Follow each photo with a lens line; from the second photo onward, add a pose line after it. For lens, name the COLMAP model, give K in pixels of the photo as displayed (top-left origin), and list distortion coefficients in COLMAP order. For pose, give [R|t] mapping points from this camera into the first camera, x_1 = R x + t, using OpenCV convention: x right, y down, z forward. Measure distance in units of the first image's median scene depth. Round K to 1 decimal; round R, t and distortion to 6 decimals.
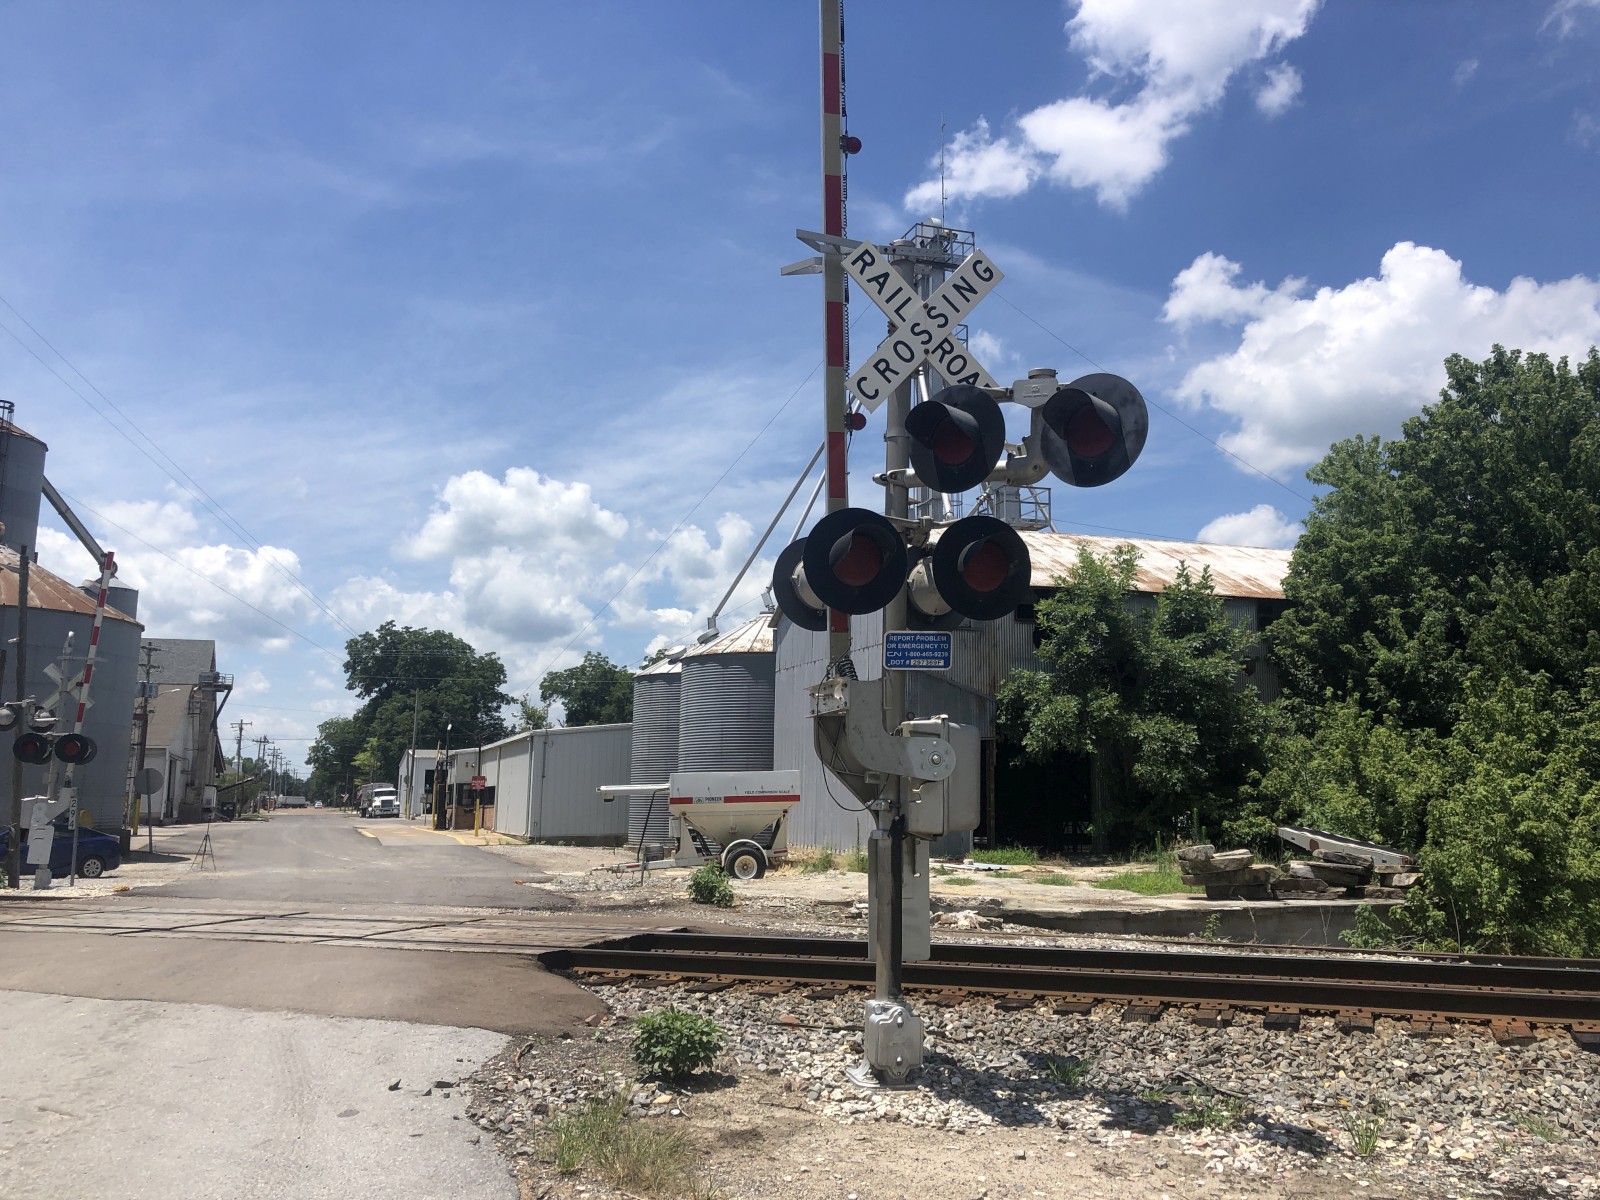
lens RADIAL K [[1377.7, 0, 865.8], [0, 1377.7, 606.9], [0, 0, 1]] dist [0.099655, -0.297032]
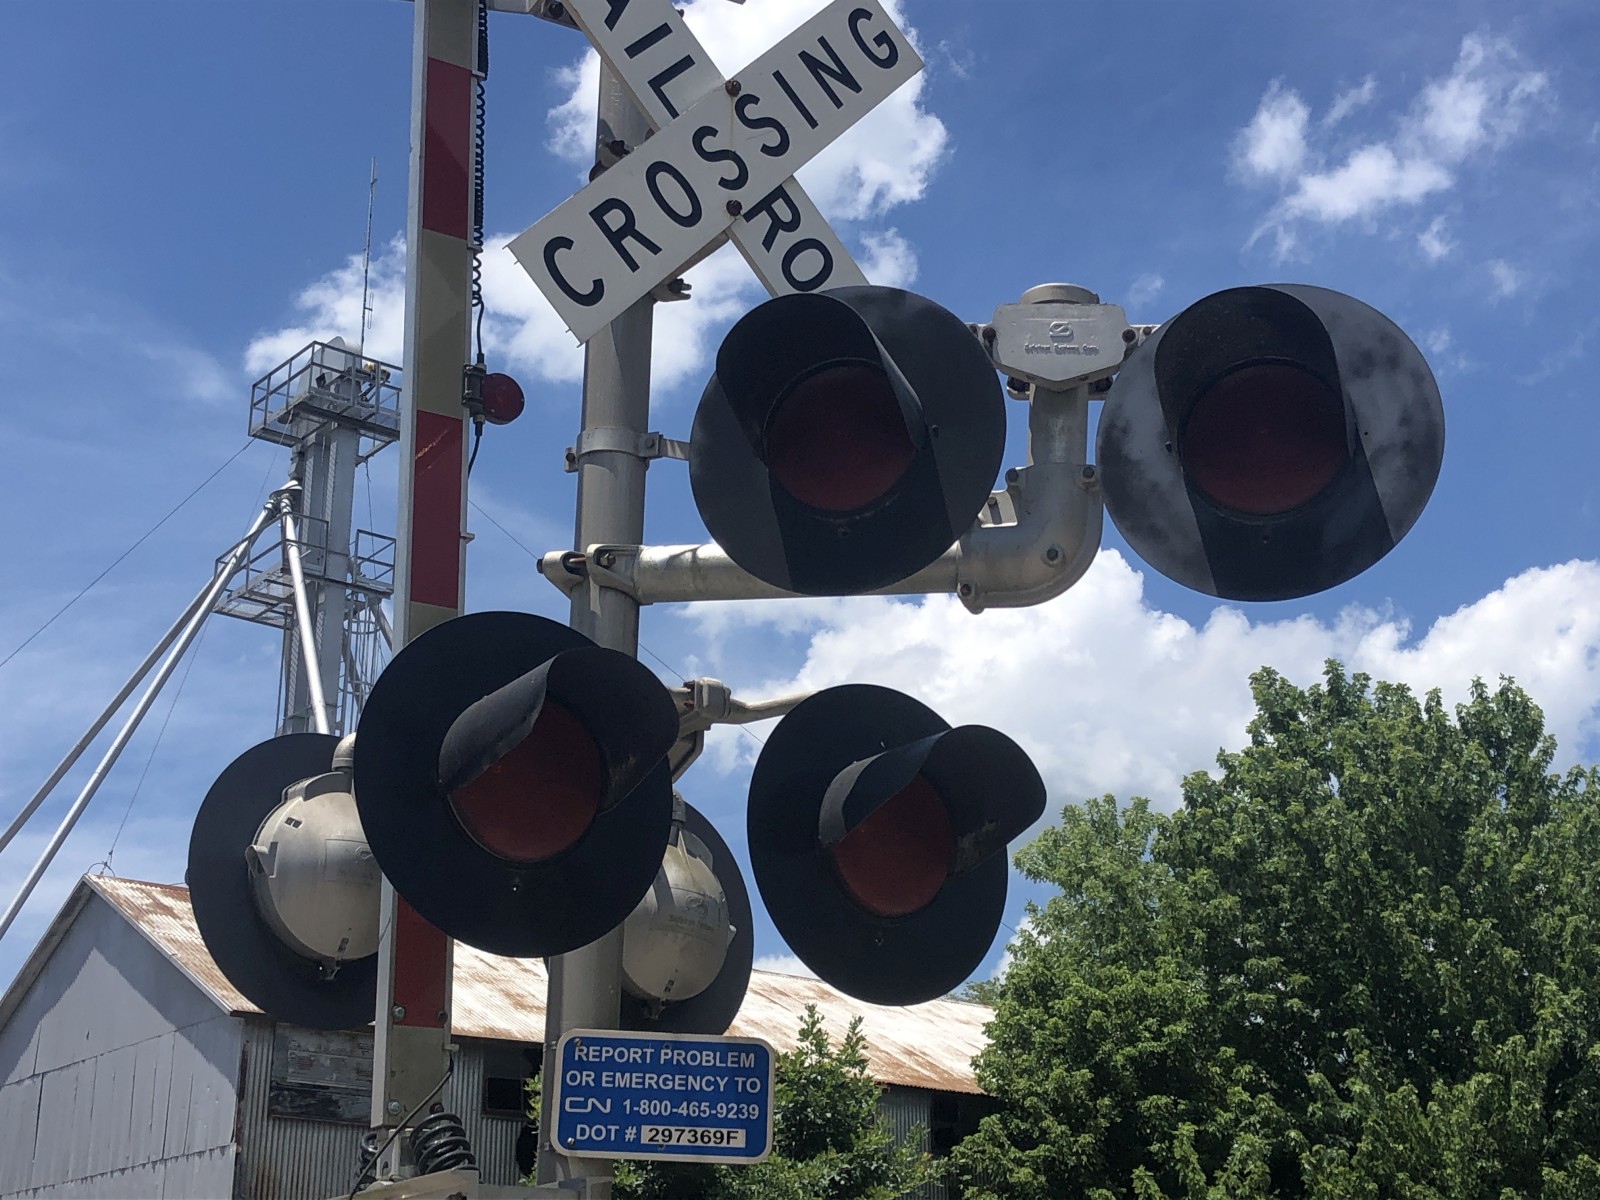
lens RADIAL K [[2295.0, 0, 800.0], [0, 2295.0, 600.0], [0, 0, 1]] dist [0.188105, -0.038382]
pose [[0.952863, 0.105128, 0.284606, -0.033339], [-0.039596, 0.973117, -0.226884, 0.014243], [-0.300807, 0.204920, 0.931409, 0.170414]]
